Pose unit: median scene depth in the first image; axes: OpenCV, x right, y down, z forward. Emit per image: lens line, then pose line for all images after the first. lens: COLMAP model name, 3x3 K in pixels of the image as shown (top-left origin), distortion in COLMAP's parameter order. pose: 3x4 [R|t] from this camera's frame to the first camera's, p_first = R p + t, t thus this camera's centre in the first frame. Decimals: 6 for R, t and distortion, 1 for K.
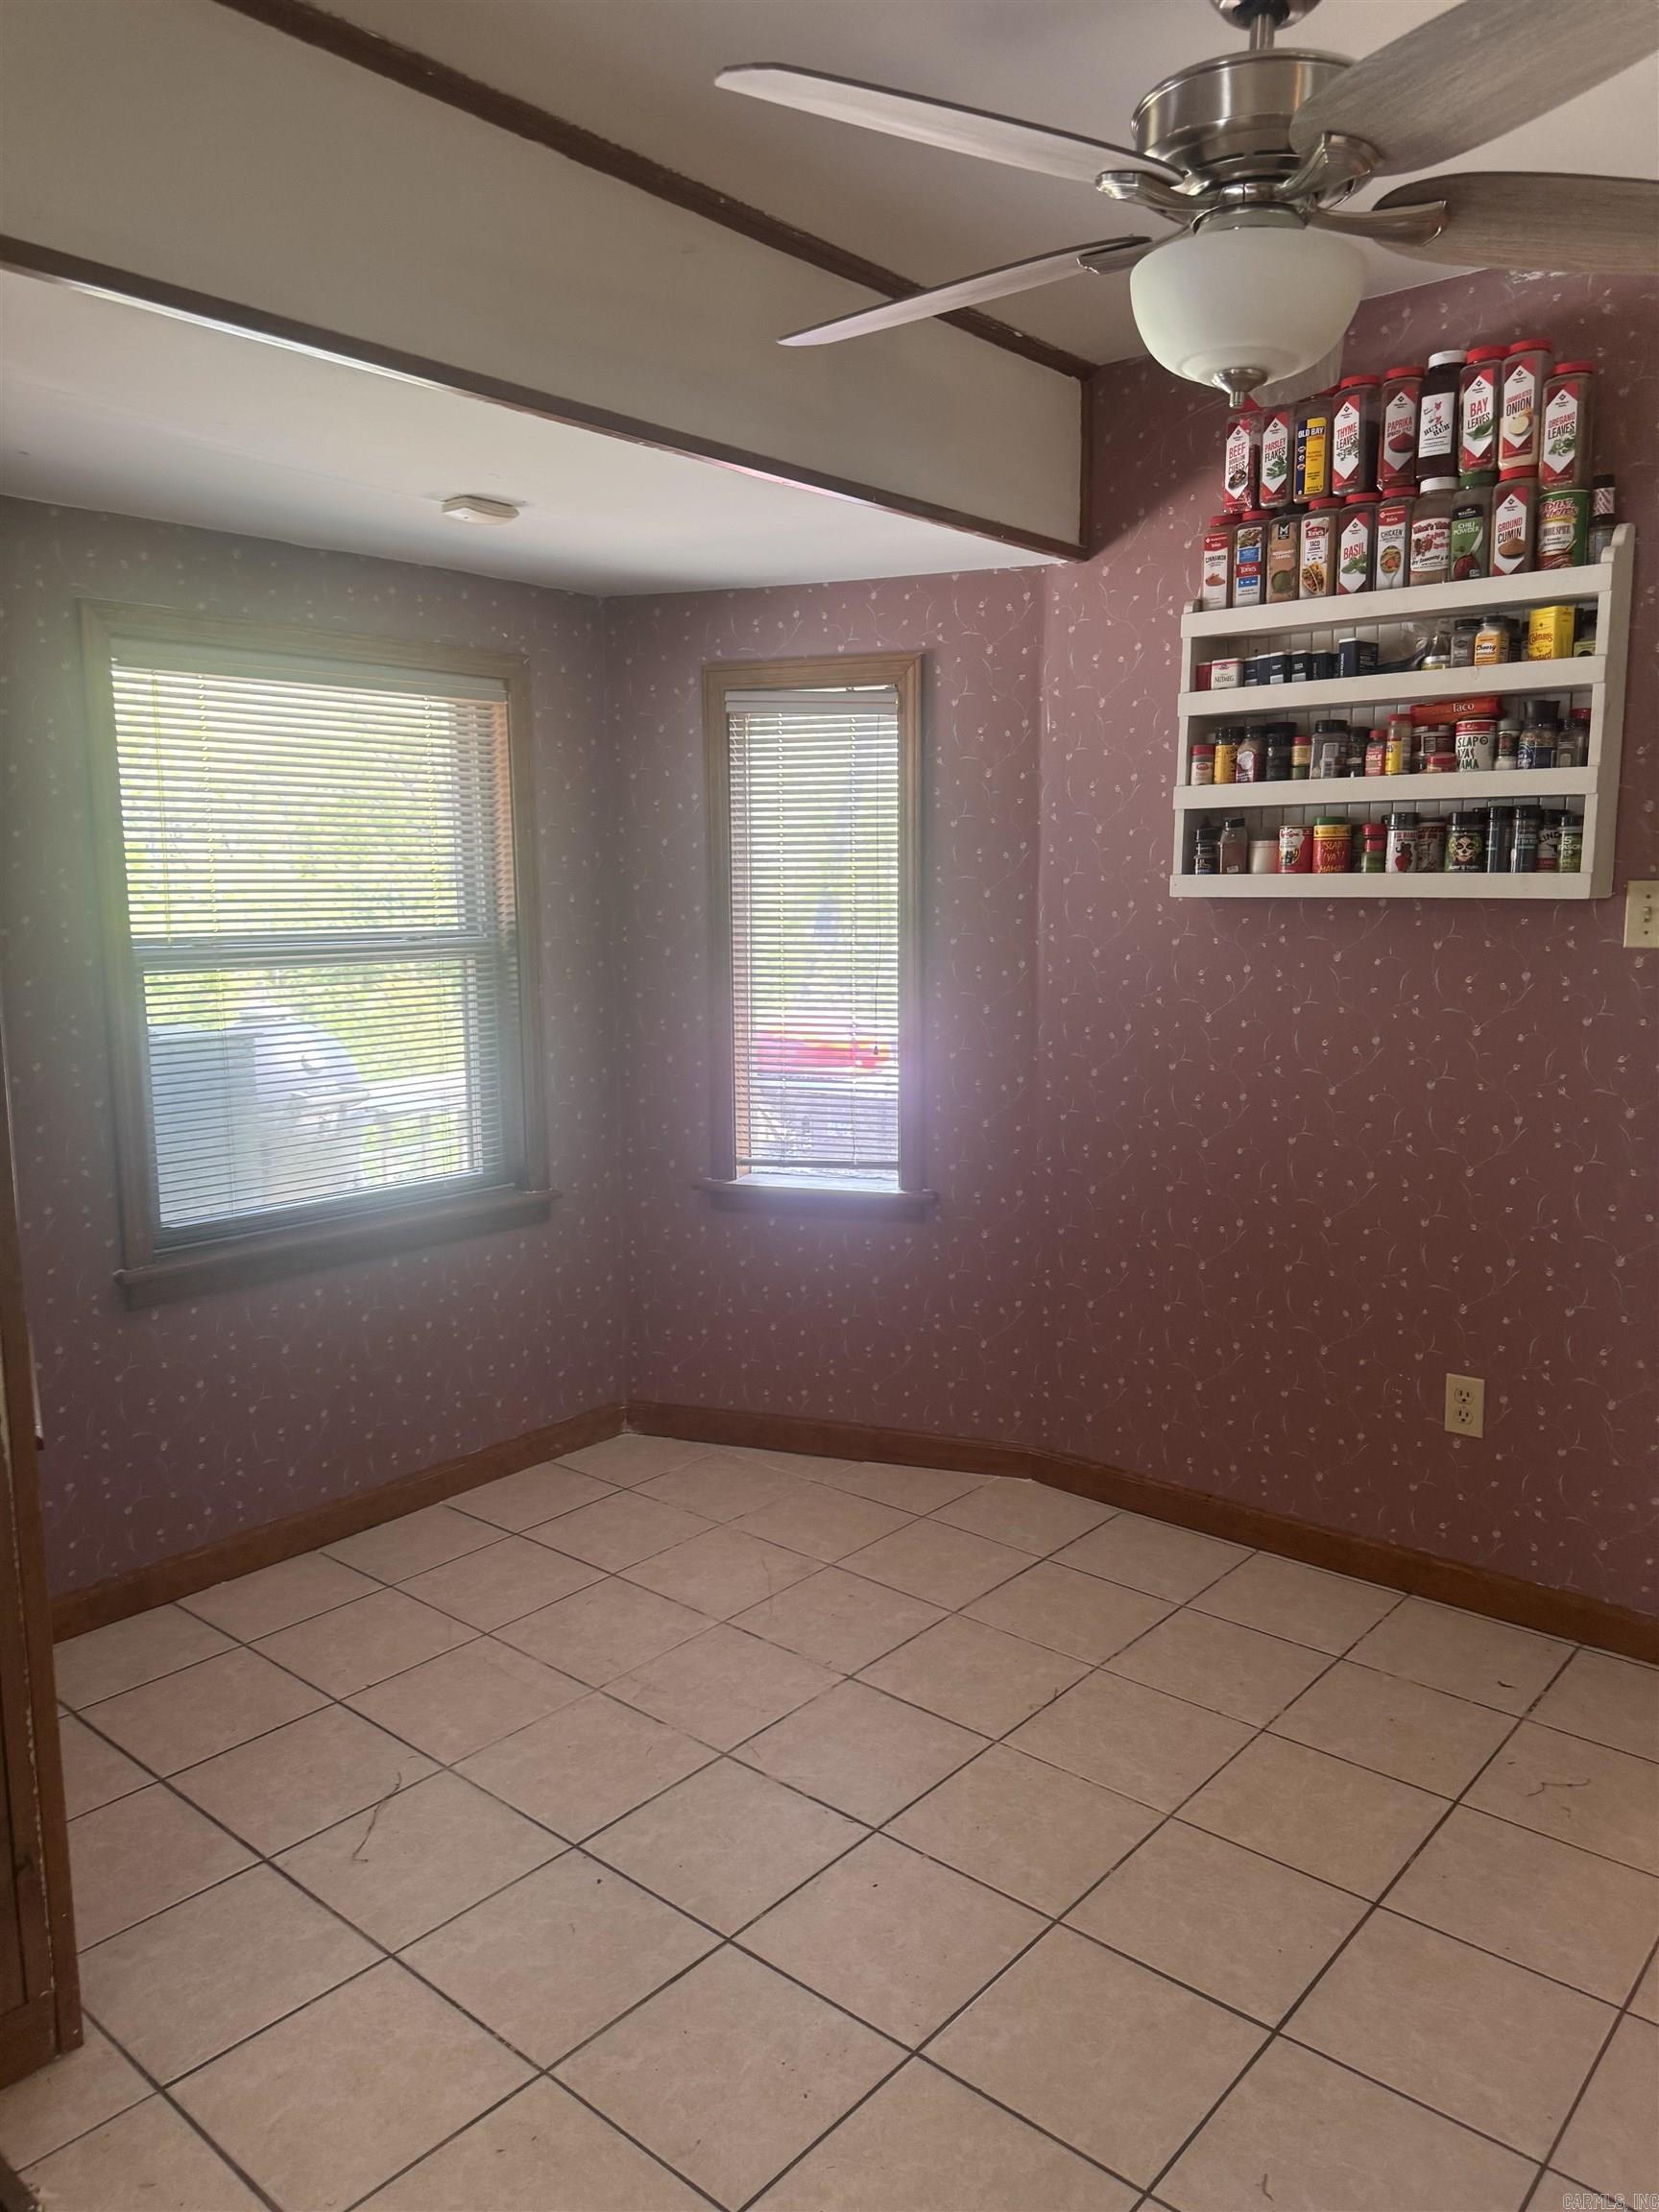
lens RADIAL K [[1562.0, 0, 828.0], [0, 1562.0, 1082.7], [0, 0, 1]] dist [0.111360, -0.160743]
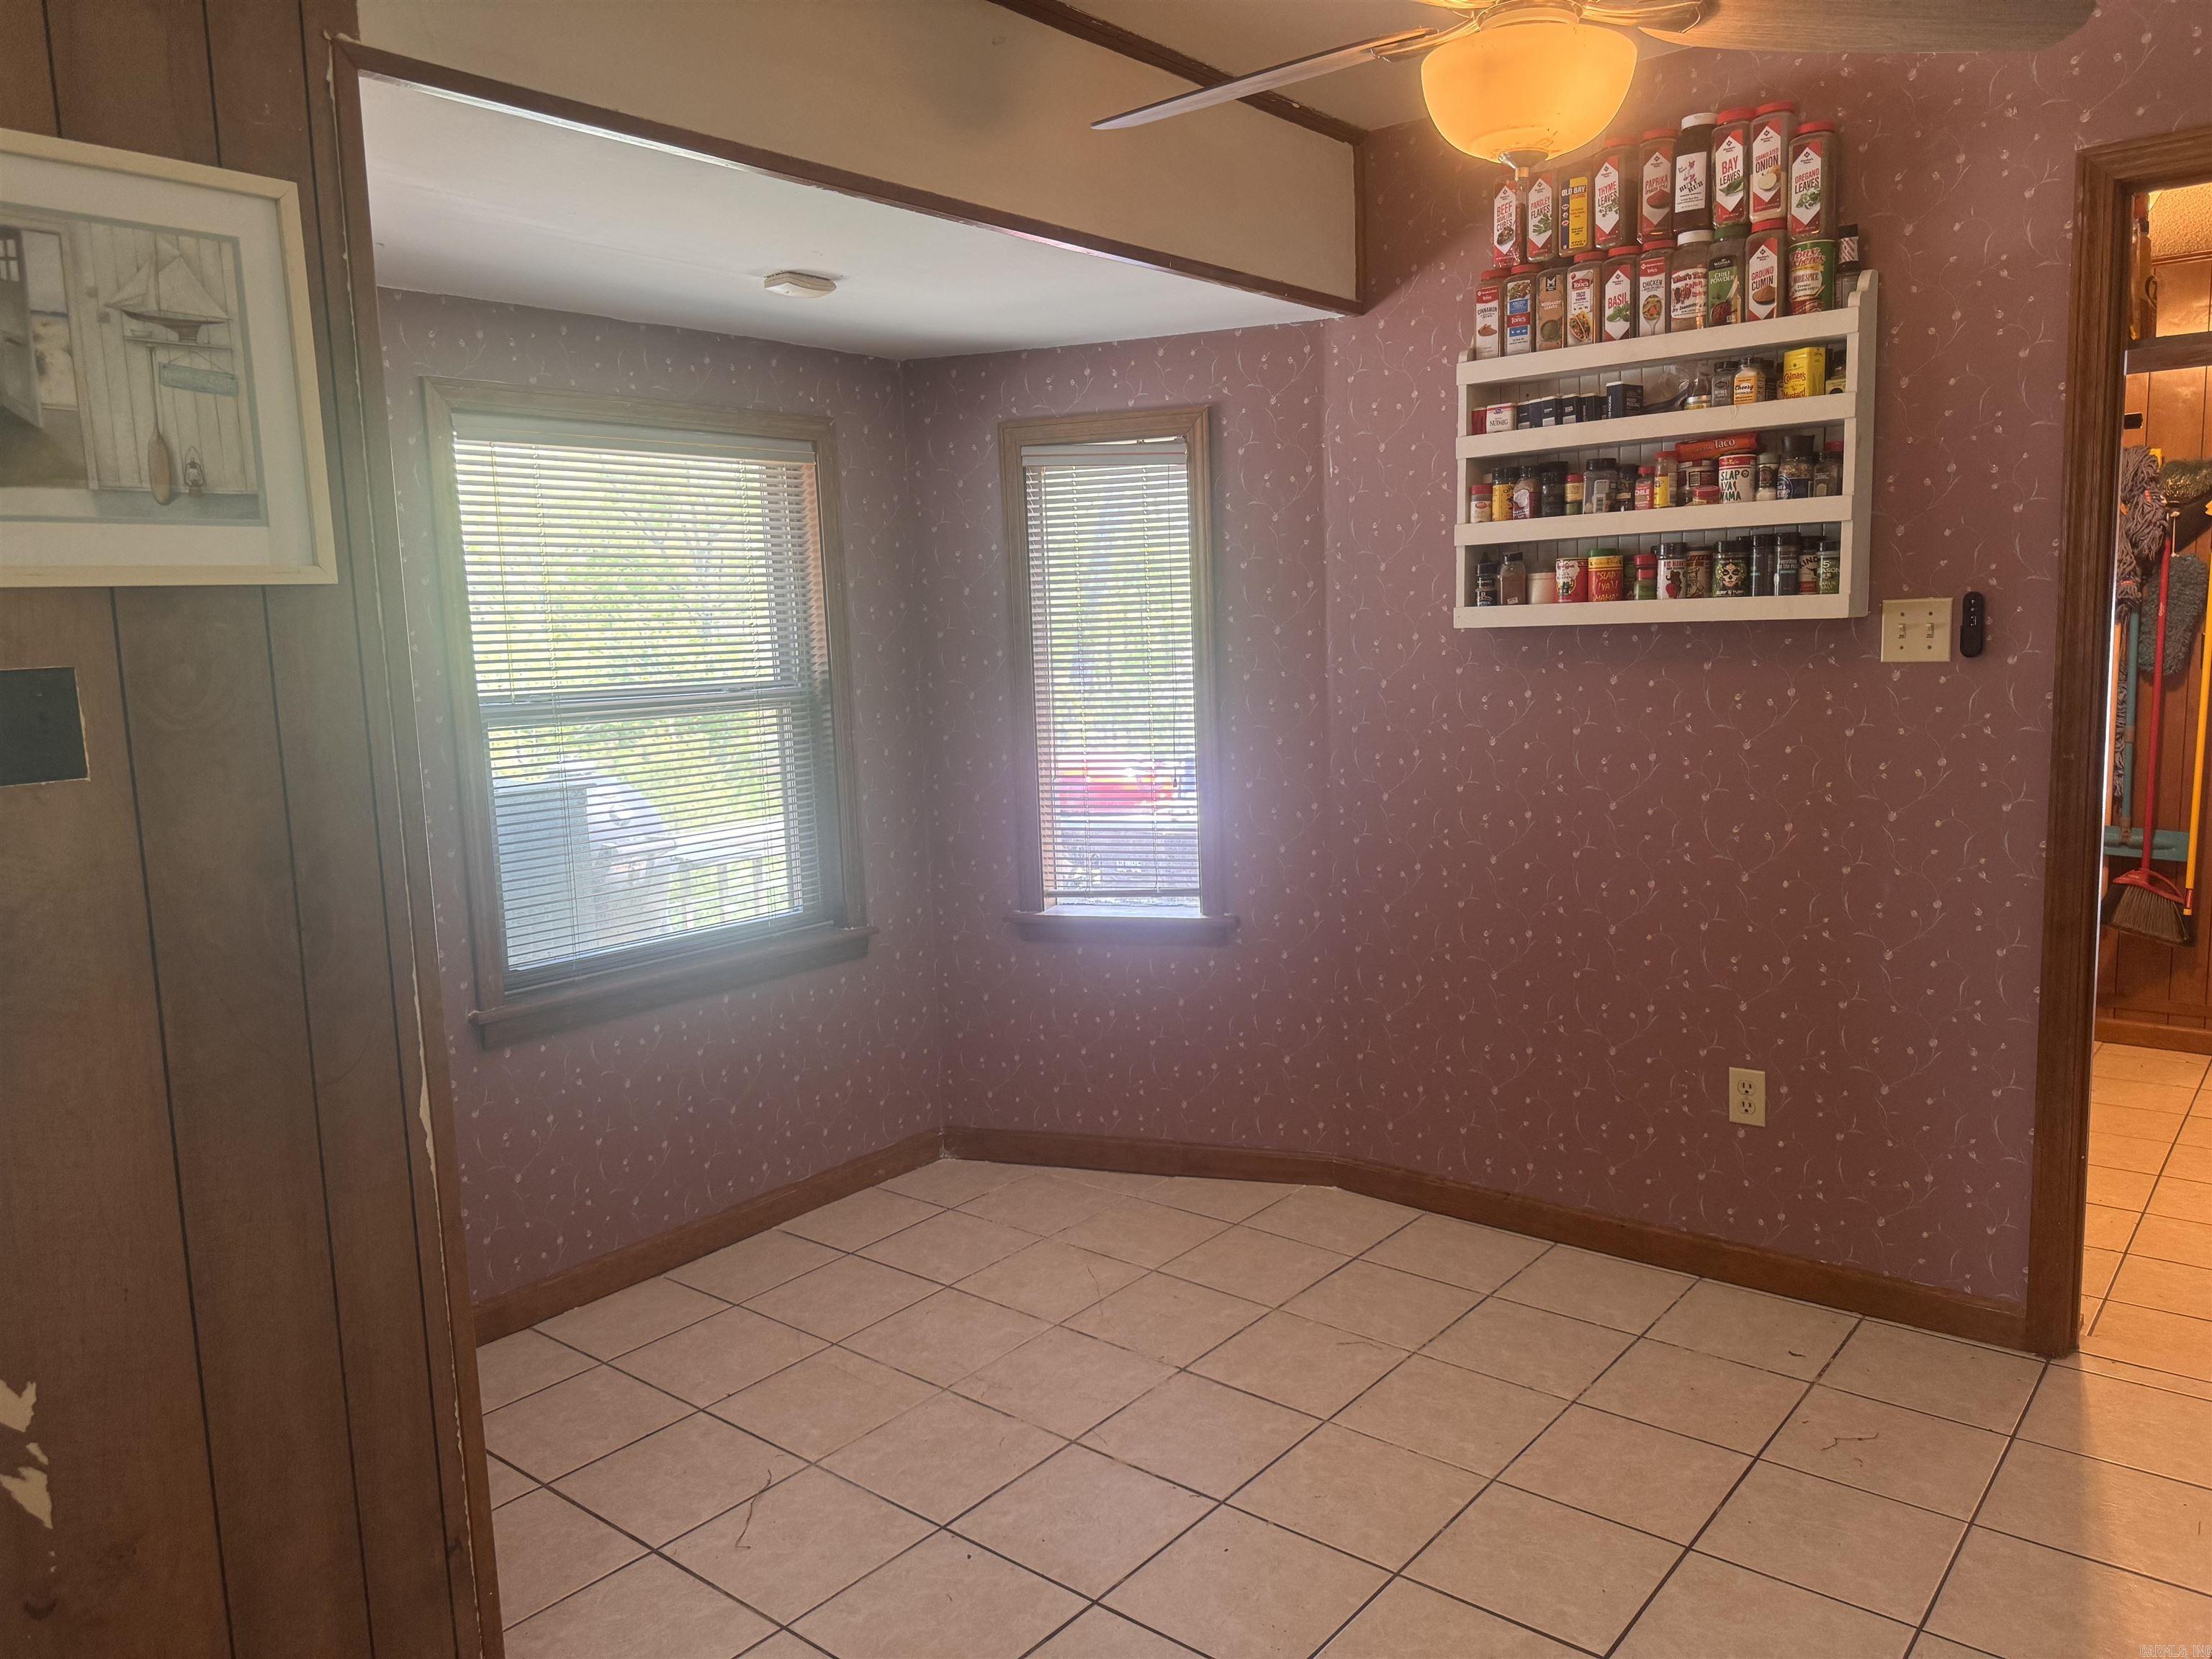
lens RADIAL K [[1562.0, 0, 1108.7], [0, 1562.0, 812.9], [0, 0, 1]] dist [0.111360, -0.160743]
pose [[0.999399, -0.031247, 0.015023, -0.037354], [0.031384, 0.999467, -0.008971, 0.009157], [-0.014735, 0.009437, 0.999847, -0.060118]]
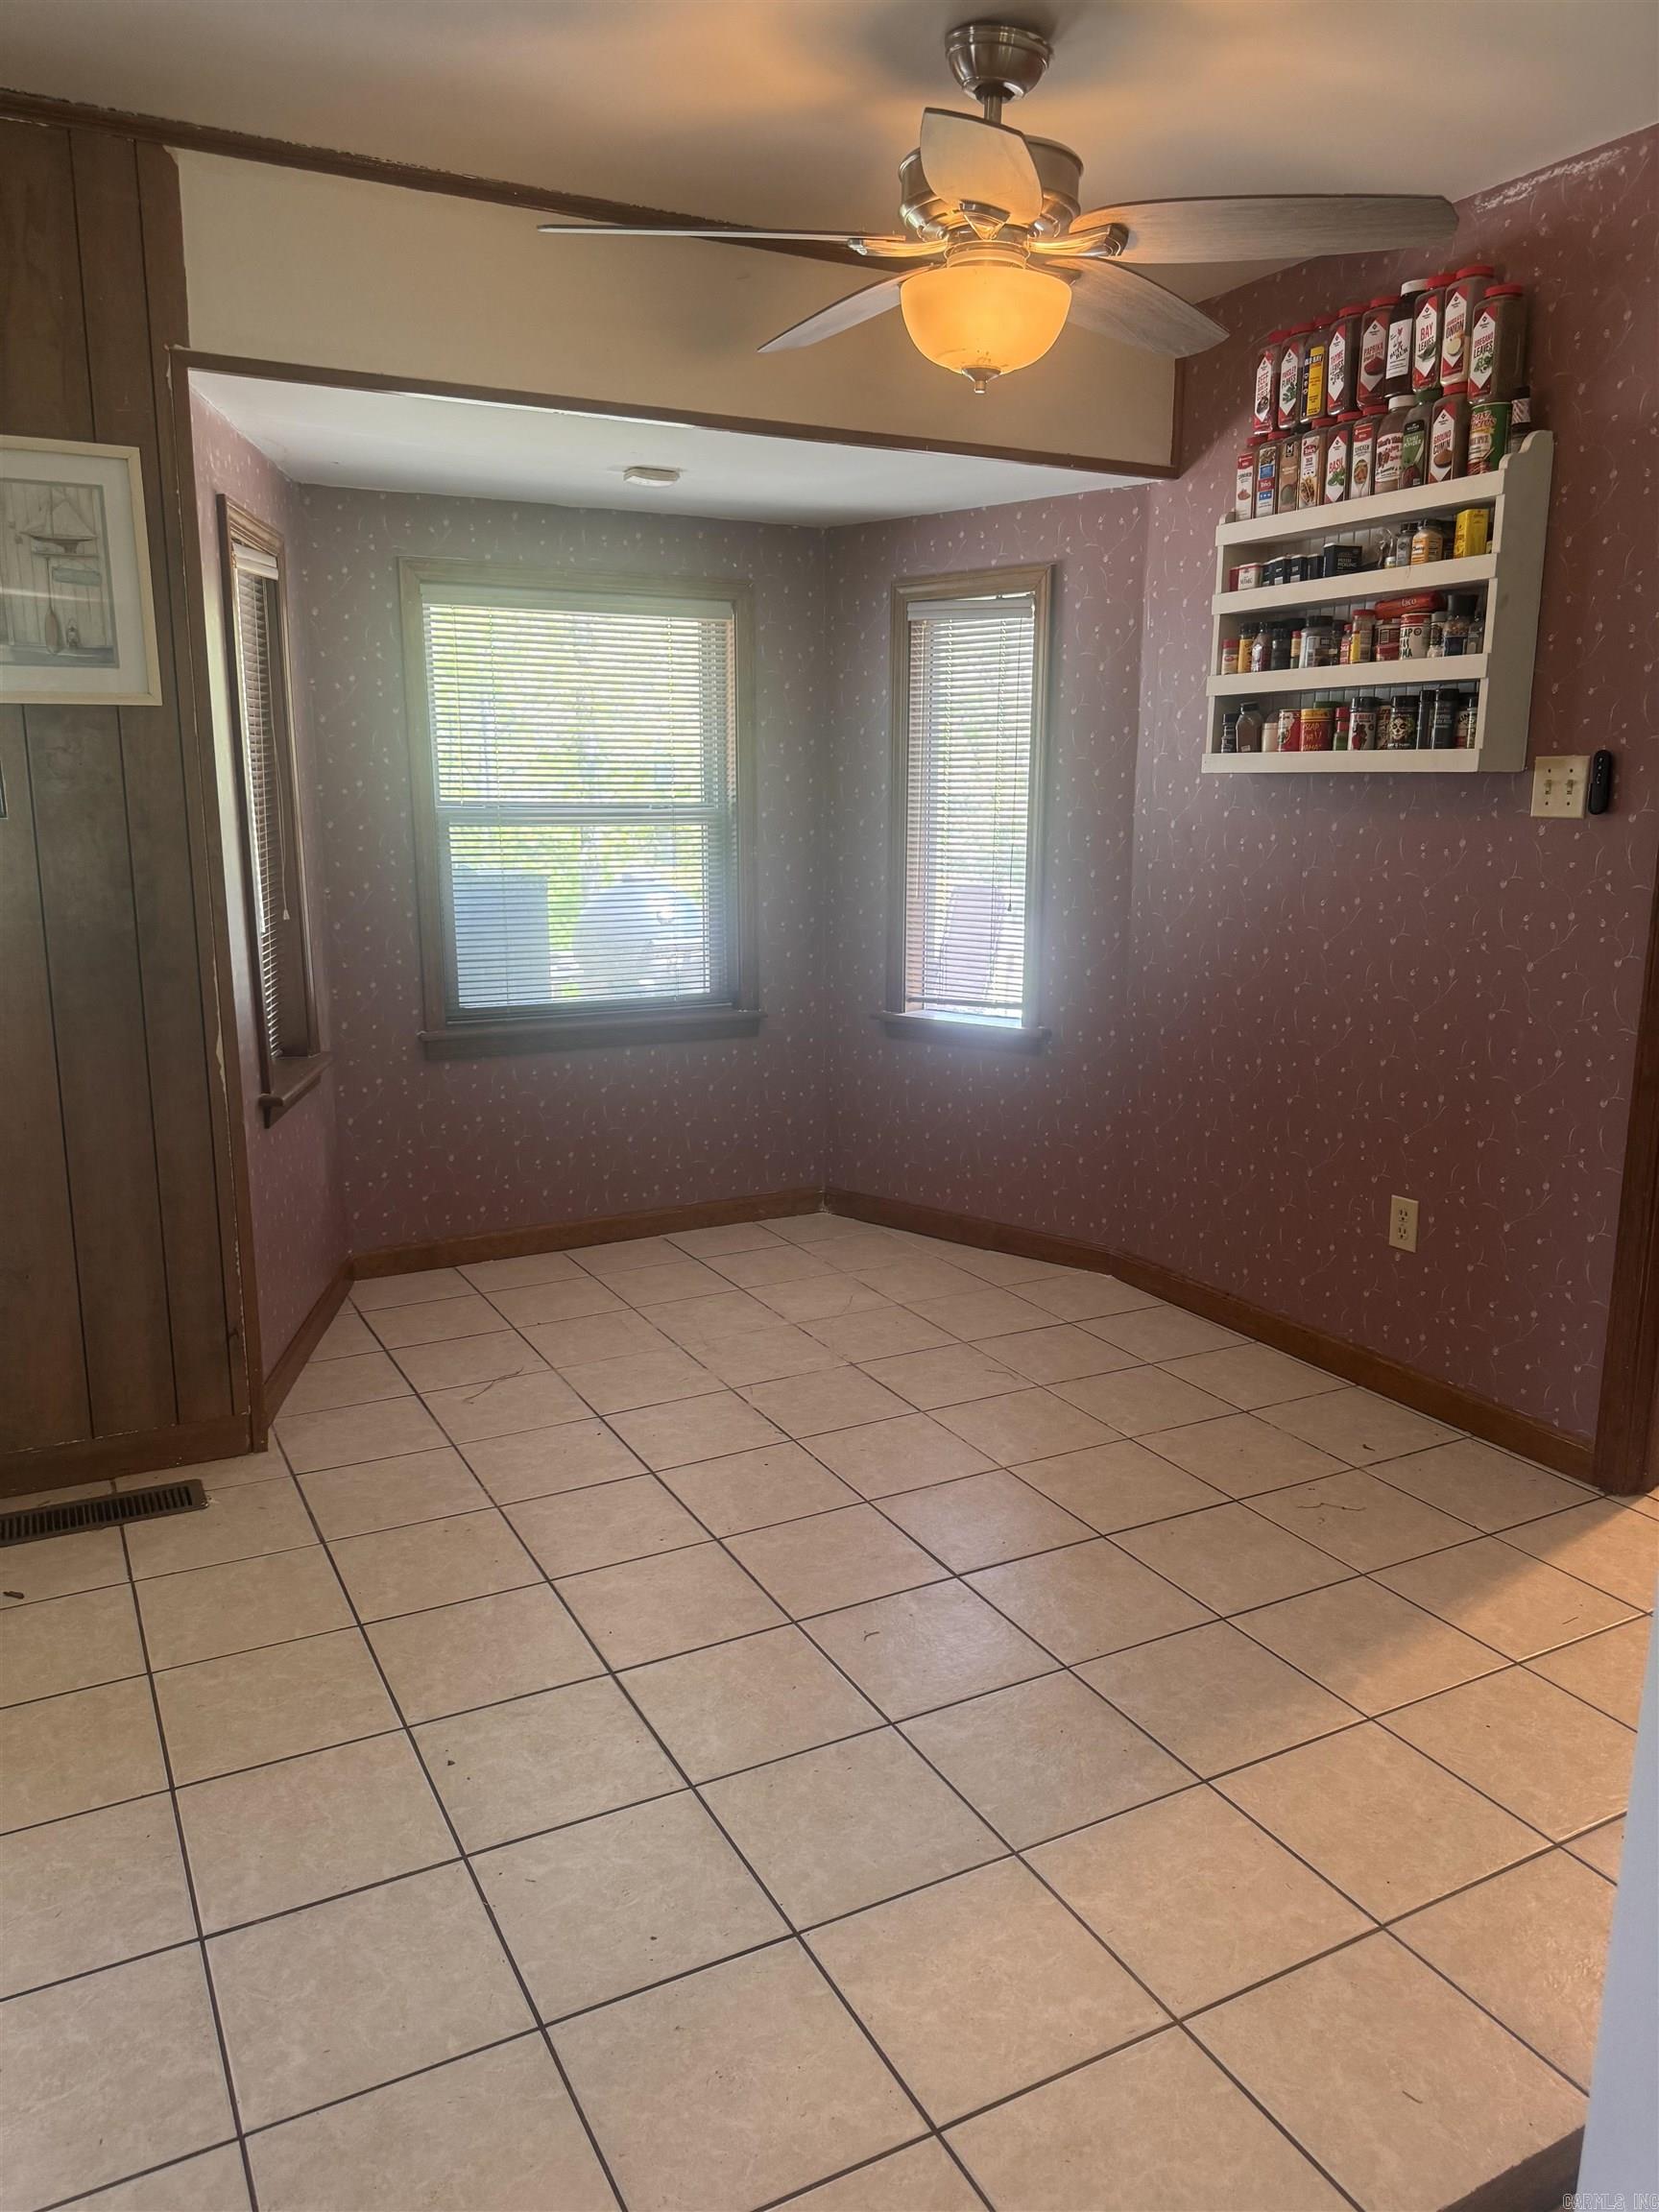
lens RADIAL K [[1582.9, 0, 816.9], [0, 1582.9, 1101.4], [0, 0, 1]] dist [0.038985, -0.043407]
pose [[0.929058, 0.079404, -0.361313, 0.417748], [-0.054507, 0.995415, 0.078601, 0.049012], [0.365898, -0.053330, 0.929126, -0.217703]]
